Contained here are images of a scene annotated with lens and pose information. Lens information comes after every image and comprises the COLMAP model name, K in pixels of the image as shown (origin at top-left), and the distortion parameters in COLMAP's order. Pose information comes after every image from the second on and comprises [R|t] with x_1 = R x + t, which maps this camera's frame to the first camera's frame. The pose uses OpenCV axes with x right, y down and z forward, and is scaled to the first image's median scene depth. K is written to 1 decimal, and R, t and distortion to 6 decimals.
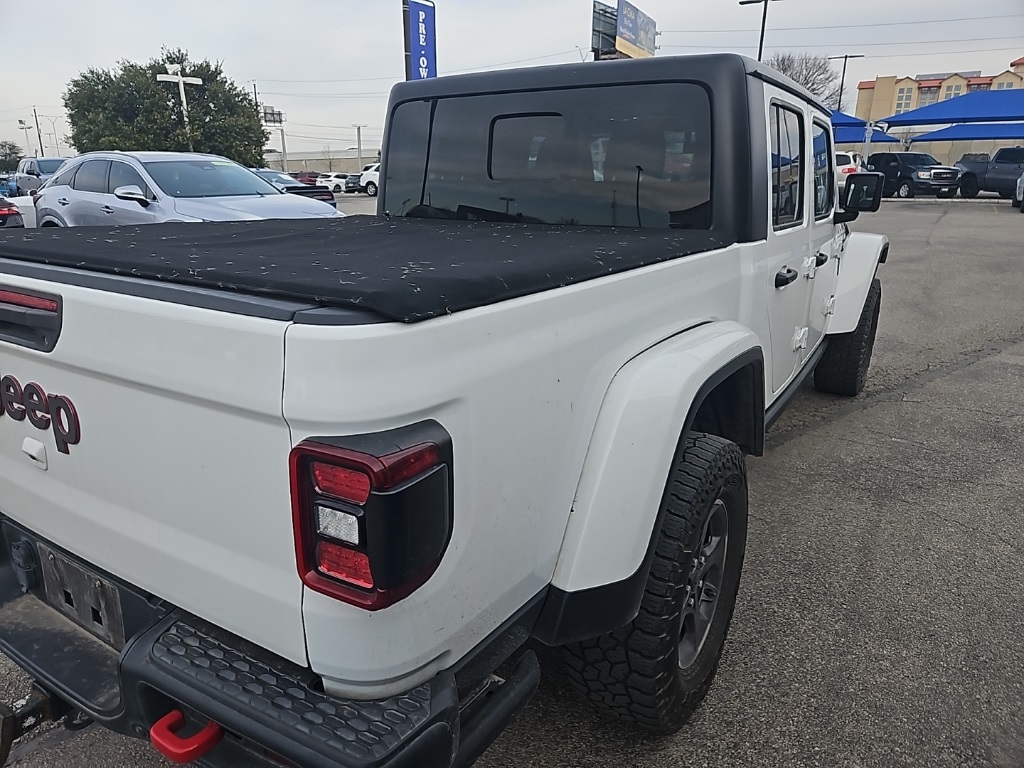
lens RADIAL K [[700.1, 0, 513.8], [0, 700.1, 386.7], [0, 0, 1]] dist [0.069949, -0.062862]
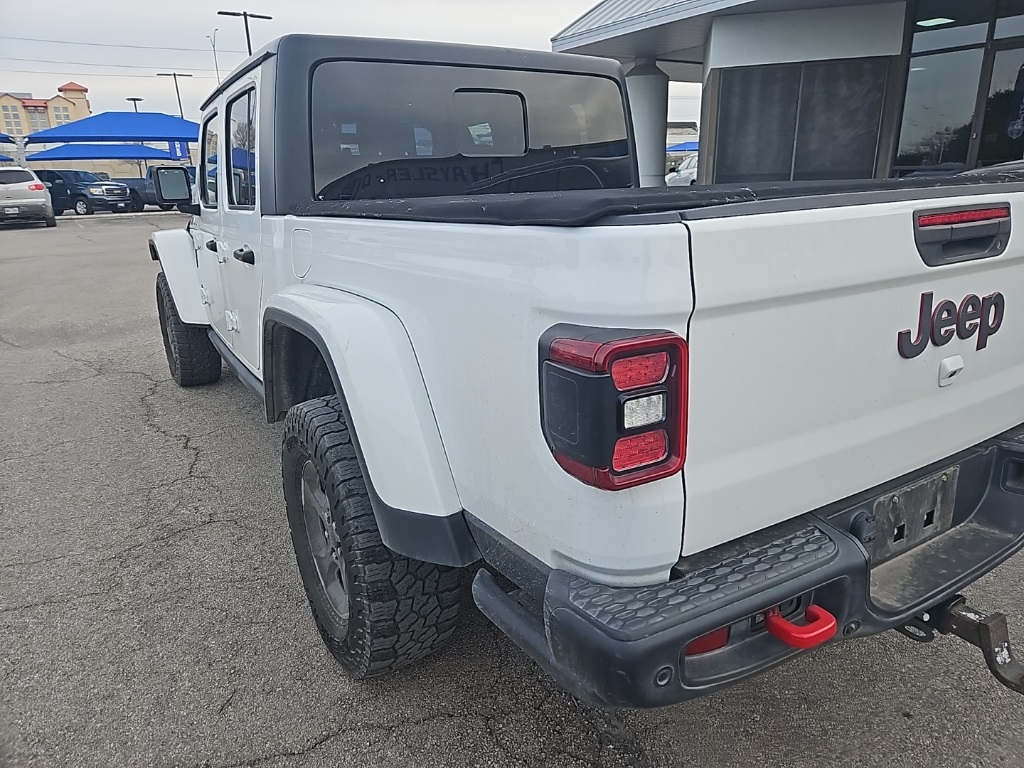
lens RADIAL K [[700.1, 0, 513.8], [0, 700.1, 386.7], [0, 0, 1]] dist [0.069949, -0.062862]
pose [[0.403148, -0.273593, 0.873280, -0.141340], [0.300103, 0.941019, 0.156273, -0.018225], [-0.864529, 0.199073, 0.461476, 0.082393]]
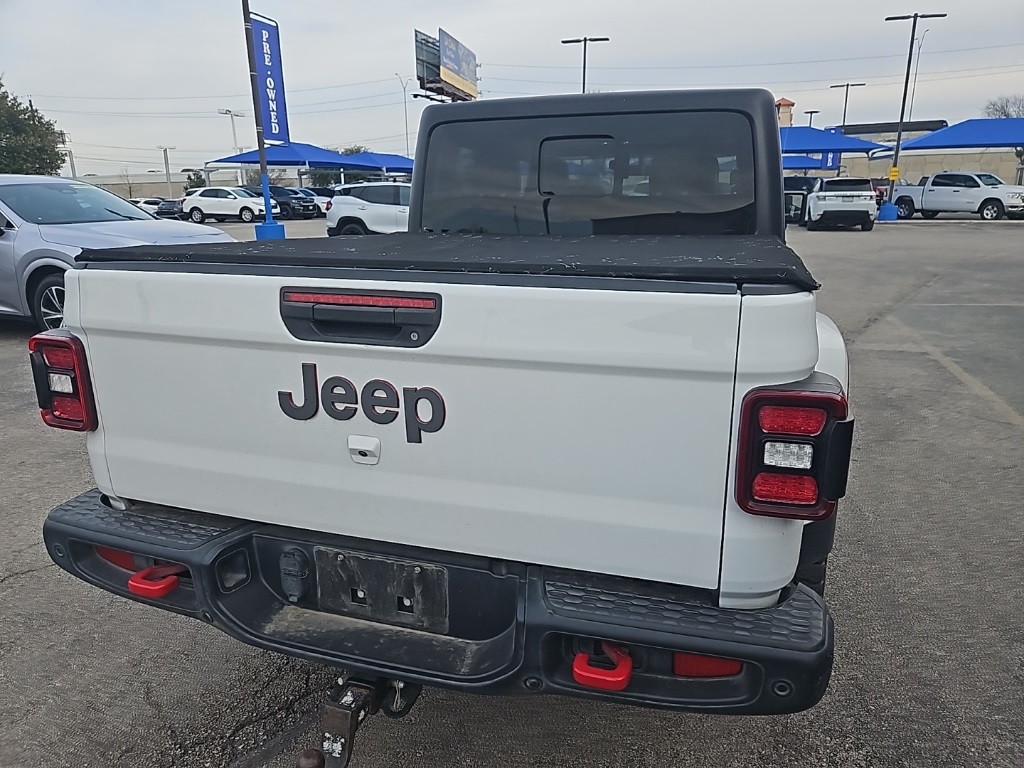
lens RADIAL K [[702.3, 0, 524.5], [0, 702.3, 397.3], [0, 0, 1]] dist [0.075253, -0.064036]
pose [[0.961543, -0.078618, 0.263162, -0.054622], [0.084599, 0.996349, -0.011454, 0.003721], [-0.261301, 0.033277, 0.964684, -0.004883]]
